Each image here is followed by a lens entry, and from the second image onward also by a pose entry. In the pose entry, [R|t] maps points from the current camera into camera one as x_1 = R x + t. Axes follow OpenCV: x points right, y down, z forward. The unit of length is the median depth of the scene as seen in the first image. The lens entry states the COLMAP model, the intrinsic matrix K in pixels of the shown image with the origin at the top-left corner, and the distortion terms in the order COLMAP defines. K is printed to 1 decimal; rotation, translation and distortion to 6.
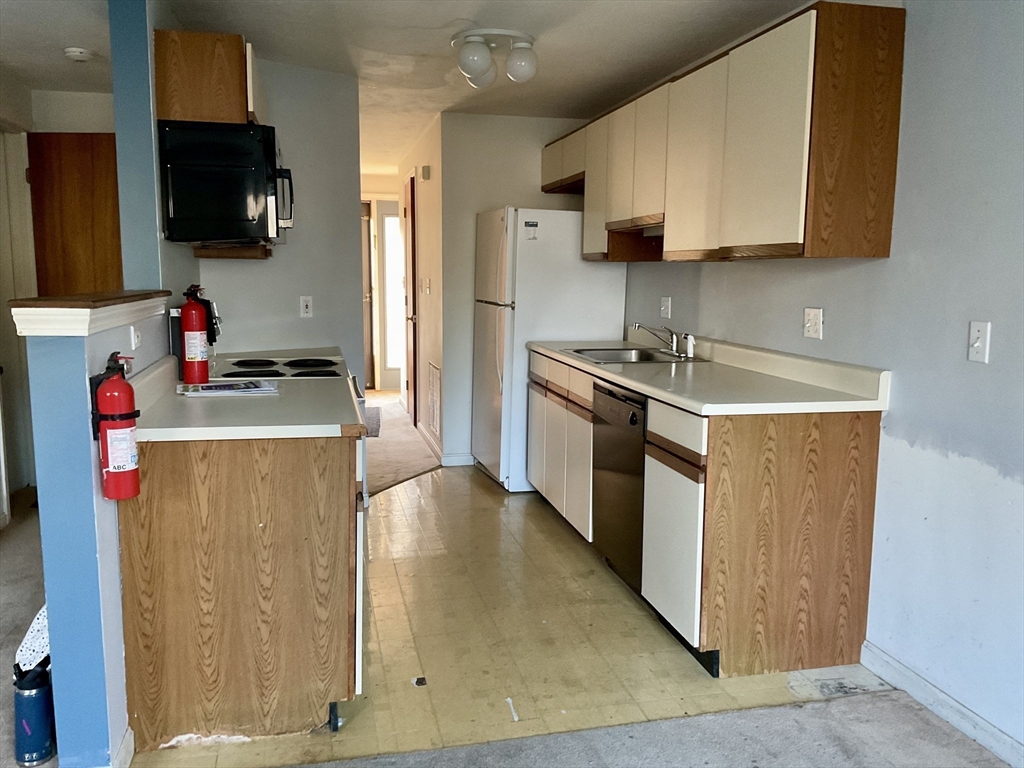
lens RADIAL K [[839.0, 0, 512.0], [0, 839.0, 384.0], [0, 0, 1]] dist [0.131523, -0.271083]
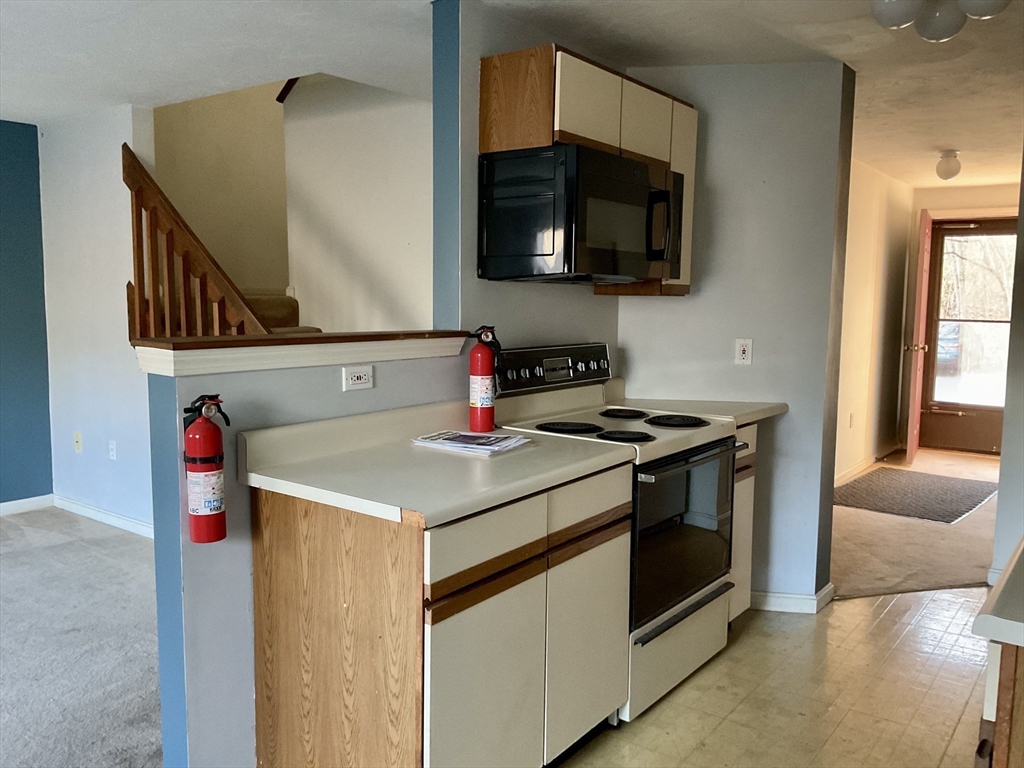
lens RADIAL K [[839.0, 0, 512.0], [0, 839.0, 384.0], [0, 0, 1]] dist [0.131523, -0.271083]
pose [[0.644059, 0.081687, -0.760602, 0.451674], [-0.107679, 0.994064, 0.015581, -0.090285], [0.757359, 0.071866, 0.649032, 0.544446]]
